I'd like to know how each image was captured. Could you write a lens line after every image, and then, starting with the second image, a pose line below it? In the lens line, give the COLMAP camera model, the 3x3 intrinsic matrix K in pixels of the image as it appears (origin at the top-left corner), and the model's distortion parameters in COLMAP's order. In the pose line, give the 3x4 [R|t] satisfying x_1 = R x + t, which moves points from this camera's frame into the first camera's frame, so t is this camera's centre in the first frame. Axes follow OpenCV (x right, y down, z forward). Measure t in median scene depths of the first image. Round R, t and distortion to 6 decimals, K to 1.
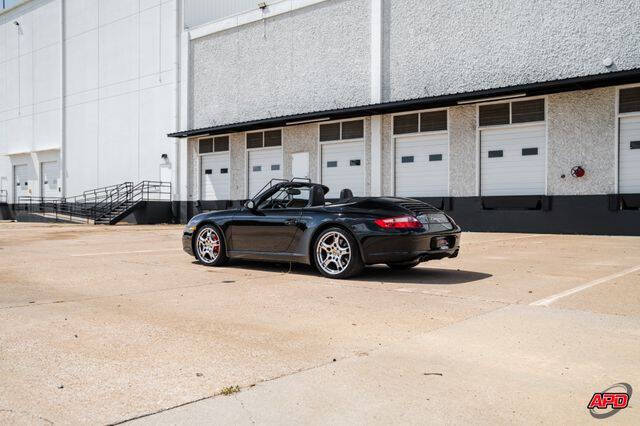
lens RADIAL K [[429.8, 0, 320.0], [0, 429.8, 213.0], [0, 0, 1]] dist [0.000598, 0.001691]
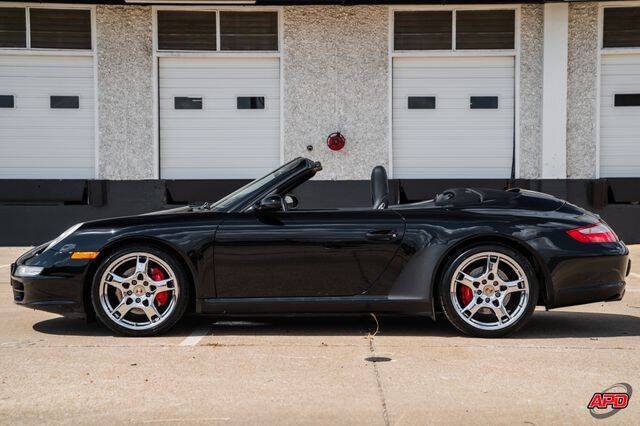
lens RADIAL K [[823.3, 0, 321.1], [0, 823.3, 229.8], [0, 0, 1]] dist [0.145191, 0.028483]
pose [[0.858417, -0.016411, 0.512691, -0.035566], [0.004535, 0.999692, 0.024407, 0.000171], [-0.512933, -0.018626, 0.858226, 0.018567]]
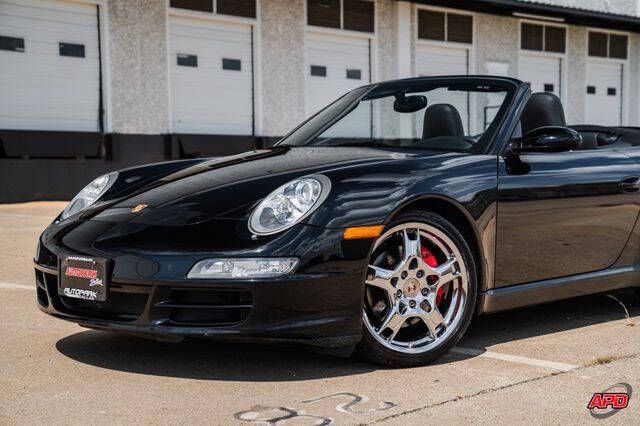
lens RADIAL K [[988.8, 0, 302.7], [0, 988.8, 212.4], [0, 0, 1]] dist [0.248630, 0.086415]
pose [[0.256122, -0.054853, 0.965087, -1.519082], [0.013739, 0.998494, 0.053106, -0.006585], [-0.966547, -0.000342, 0.256490, 0.908953]]
